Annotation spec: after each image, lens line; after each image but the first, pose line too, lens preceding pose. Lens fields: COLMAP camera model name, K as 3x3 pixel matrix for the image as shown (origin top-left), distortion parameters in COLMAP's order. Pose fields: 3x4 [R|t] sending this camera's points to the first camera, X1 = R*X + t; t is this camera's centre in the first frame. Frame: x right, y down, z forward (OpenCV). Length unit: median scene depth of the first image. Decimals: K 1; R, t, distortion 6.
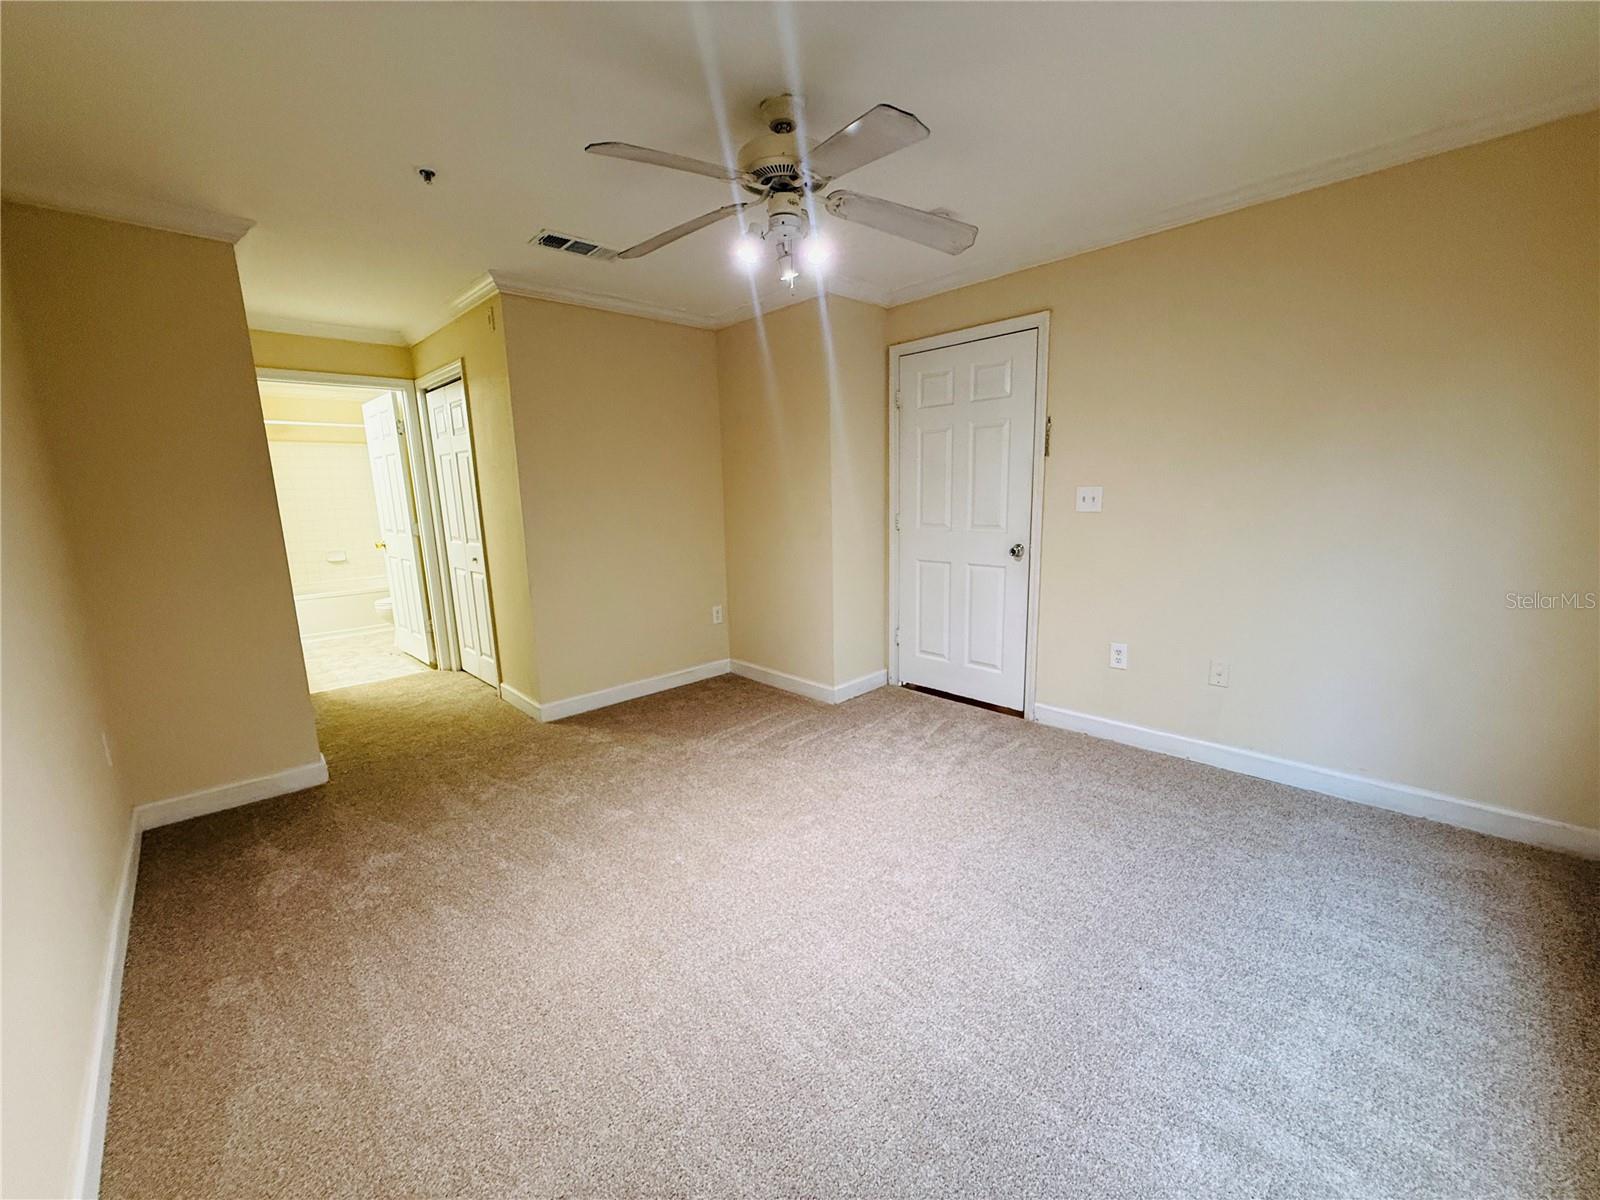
lens RADIAL K [[639.4, 0, 800.0], [0, 639.4, 600.0], [0, 0, 1]] dist [0.000988, 0.000001]
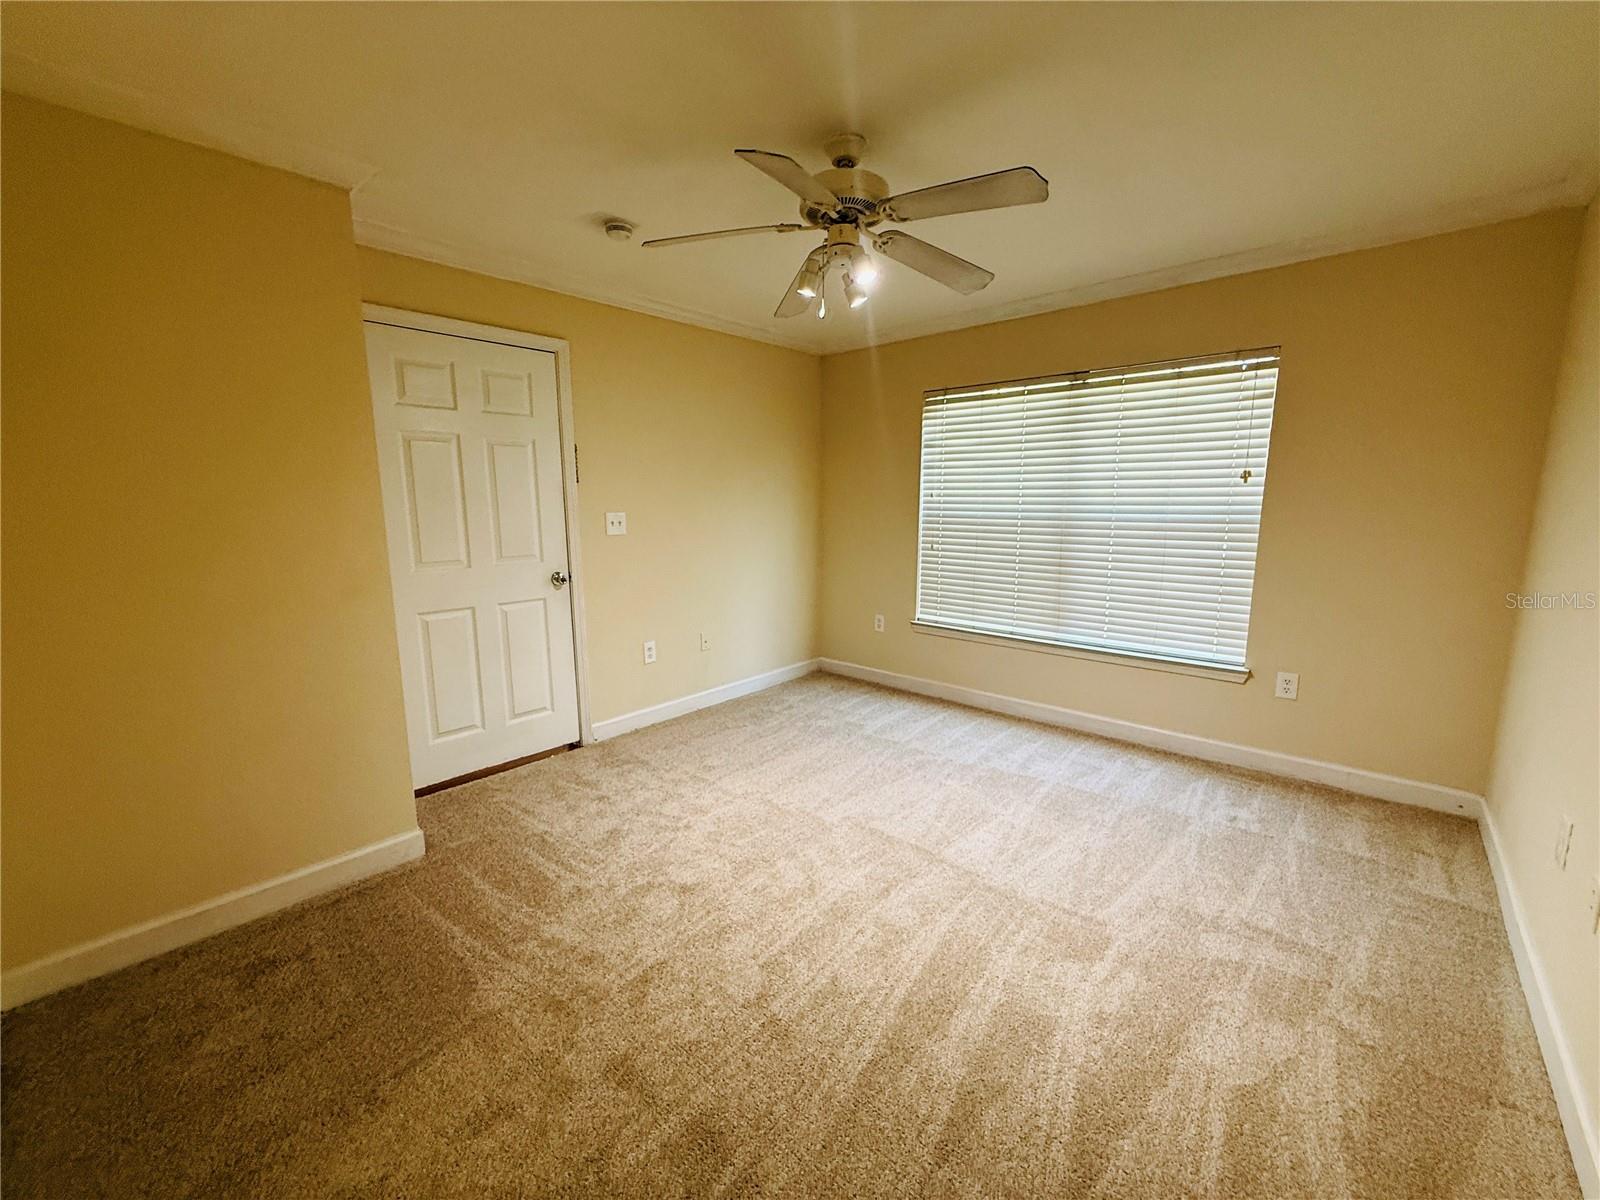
lens RADIAL K [[646.0, 0, 796.3], [0, 646.0, 600.2], [0, 0, 1]] dist [-0.001086, -0.000240]
pose [[-0.068569, -0.132030, 0.988871, -0.696548], [0.179748, 0.973348, 0.142421, -0.129443], [-0.981320, 0.187514, -0.043009, 0.754629]]
